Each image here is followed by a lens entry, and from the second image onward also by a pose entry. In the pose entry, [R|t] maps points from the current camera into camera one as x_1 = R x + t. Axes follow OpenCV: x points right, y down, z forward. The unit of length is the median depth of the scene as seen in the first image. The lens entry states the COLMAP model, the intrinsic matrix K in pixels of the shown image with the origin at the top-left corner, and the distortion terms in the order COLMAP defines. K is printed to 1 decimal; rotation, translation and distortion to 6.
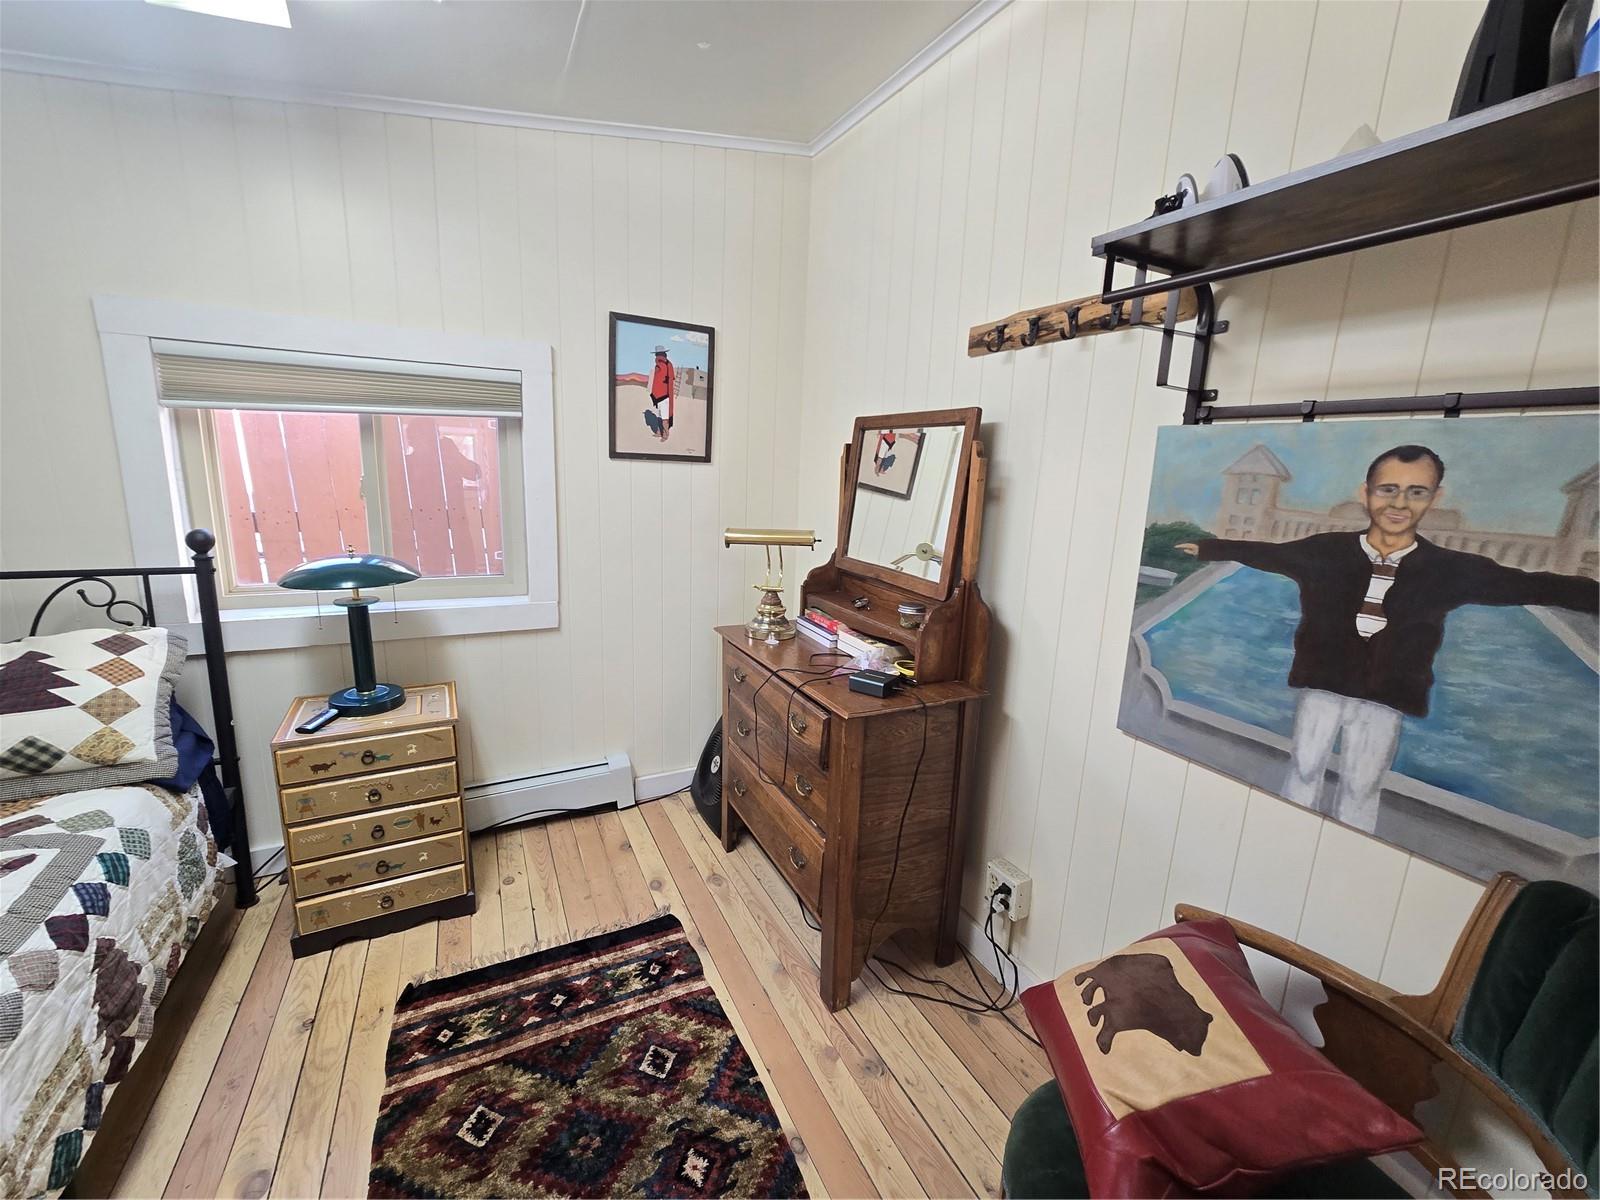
lens RADIAL K [[662.4, 0, 827.2], [0, 662.4, 600.8], [0, 0, 1]] dist [-0.004926, 0.000770]
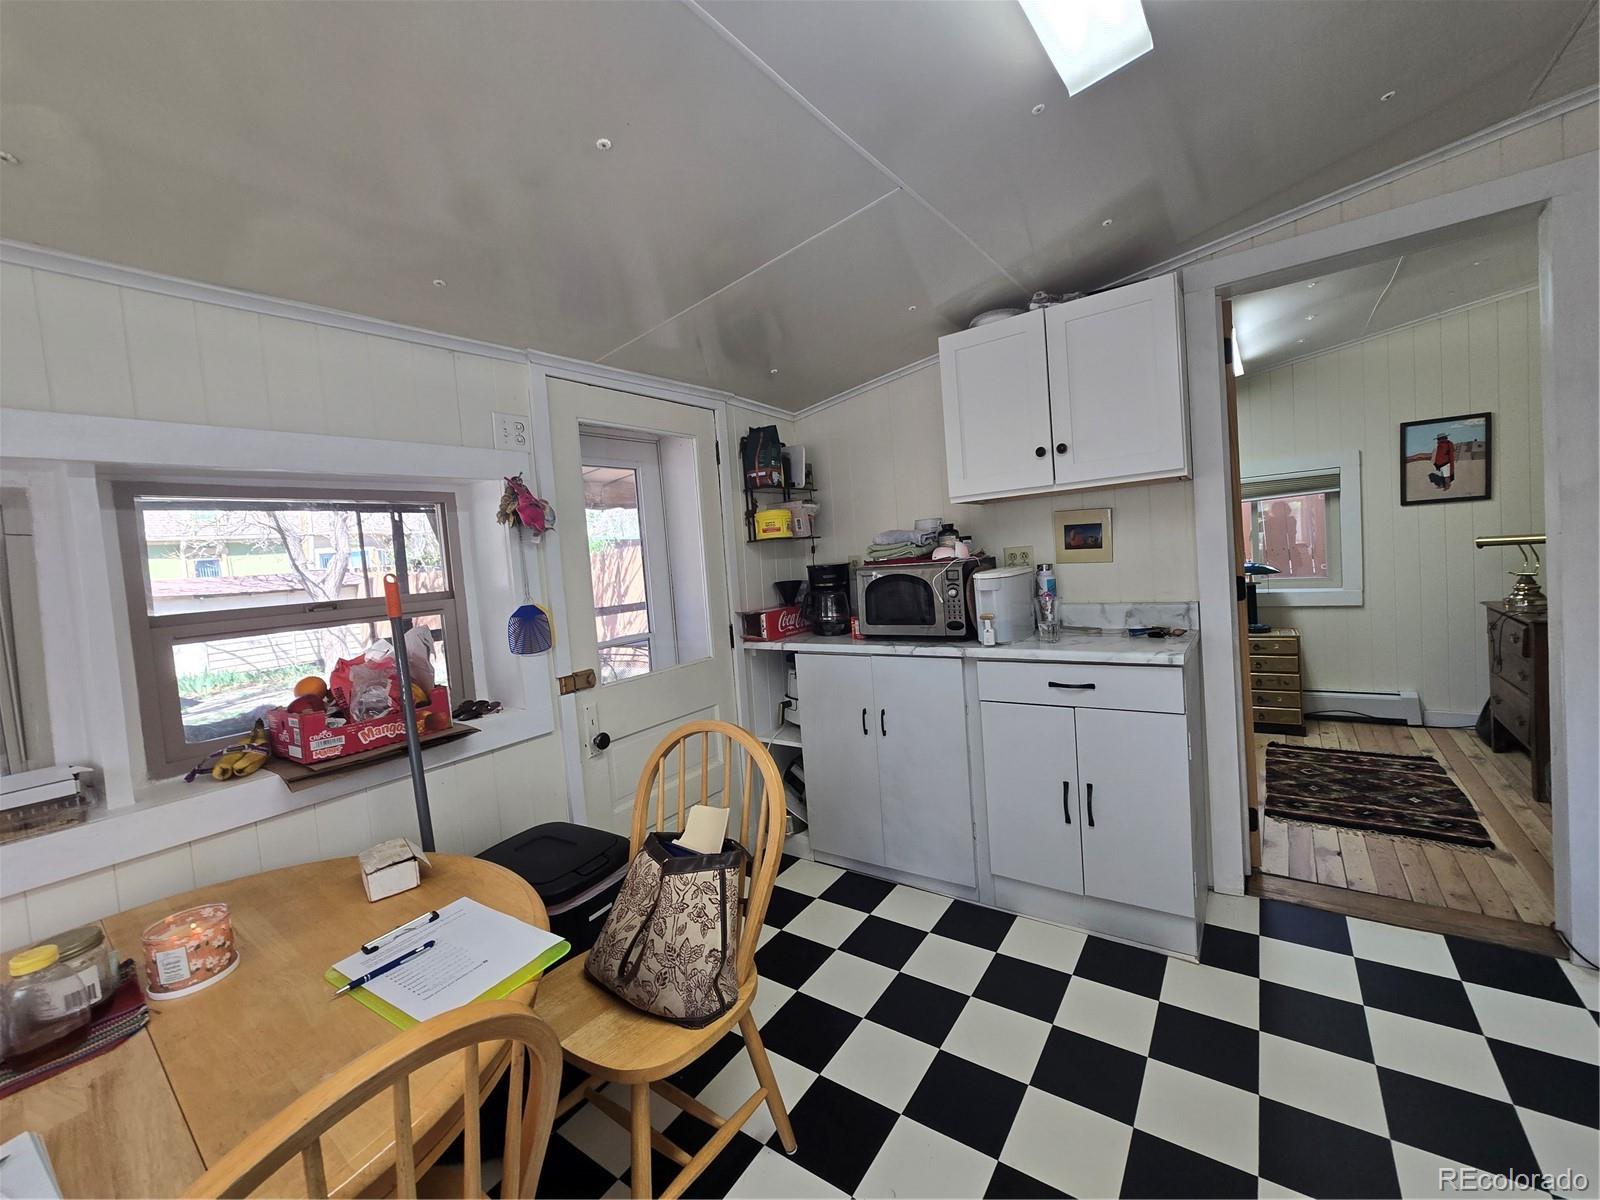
lens RADIAL K [[662.4, 0, 776.5], [0, 662.4, 589.6], [0, 0, 1]] dist [-0.004926, 0.000770]
pose [[0.411605, -0.029948, -0.910870, 0.572000], [-0.088879, 0.993377, -0.072824, 0.275778], [0.907018, 0.110932, 0.406217, -1.167136]]
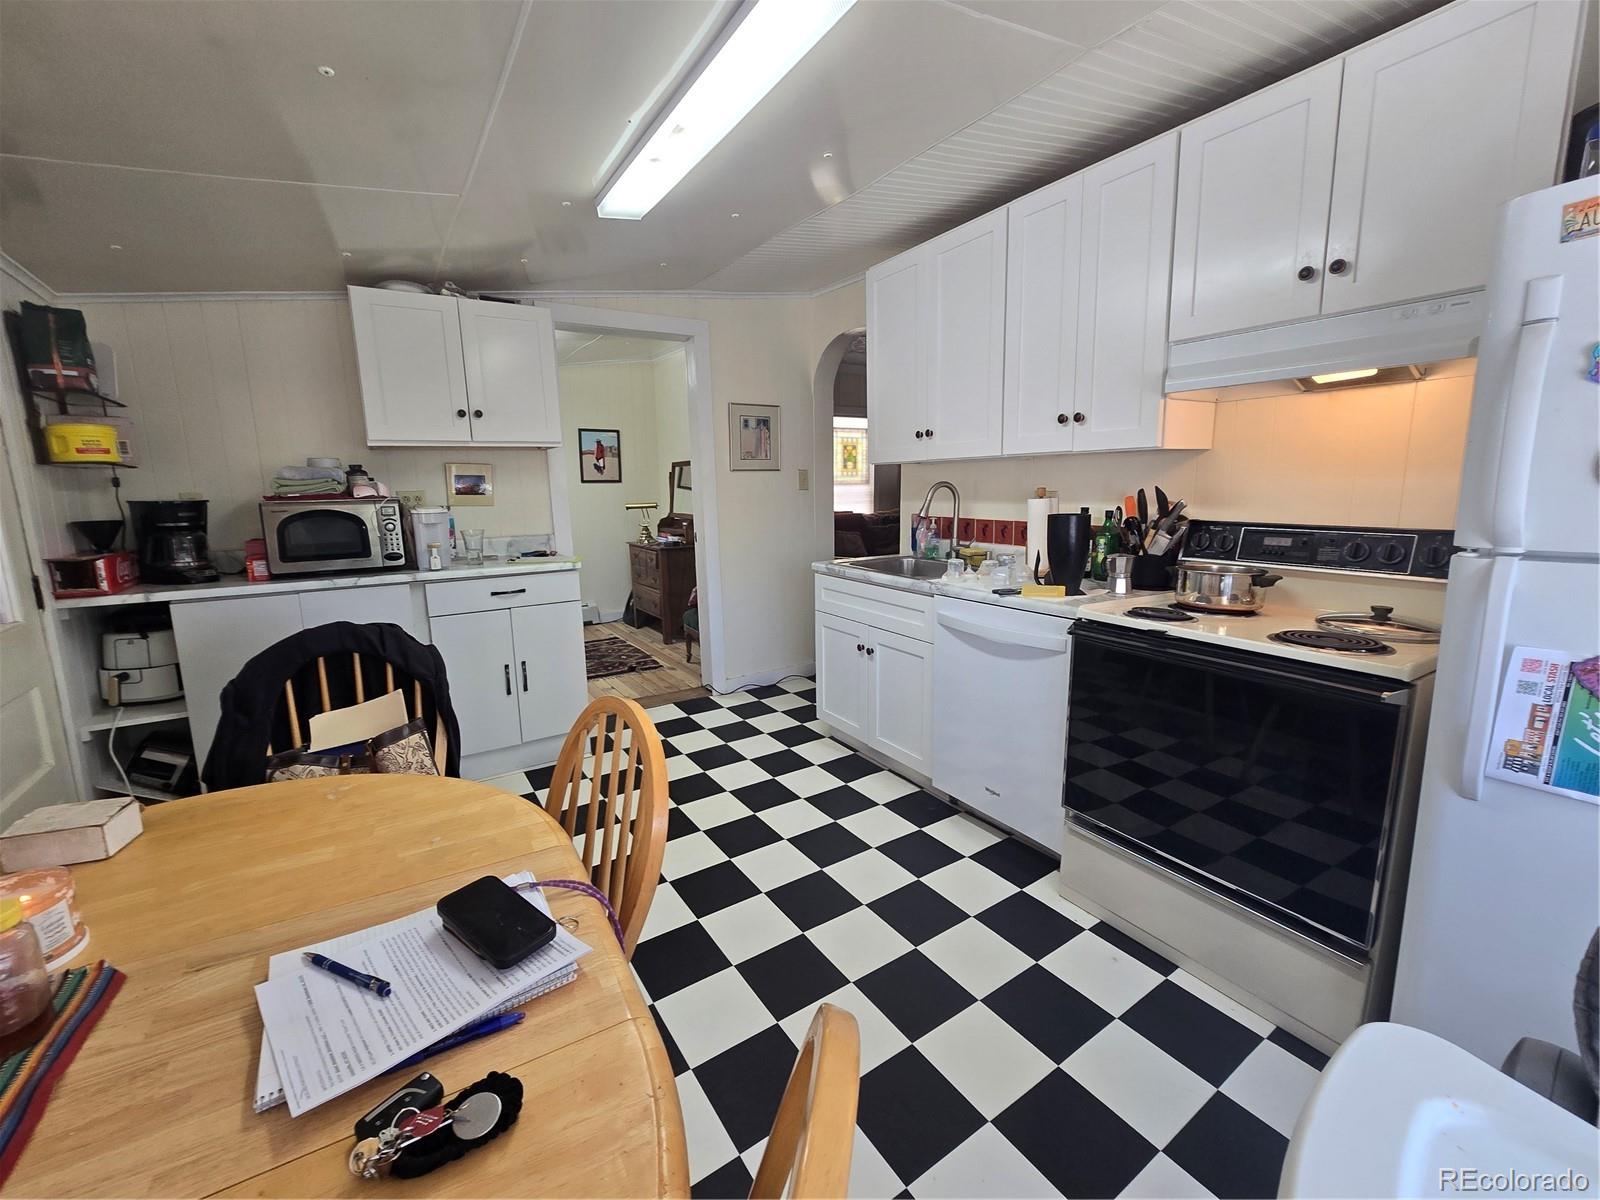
lens RADIAL K [[662.4, 0, 808.0], [0, 662.4, 595.1], [0, 0, 1]] dist [-0.004926, 0.000770]
pose [[0.995173, -0.074454, 0.063935, 0.377129], [0.076731, 0.996474, -0.033934, 0.401304], [-0.061183, 0.038676, 0.997377, -1.716968]]
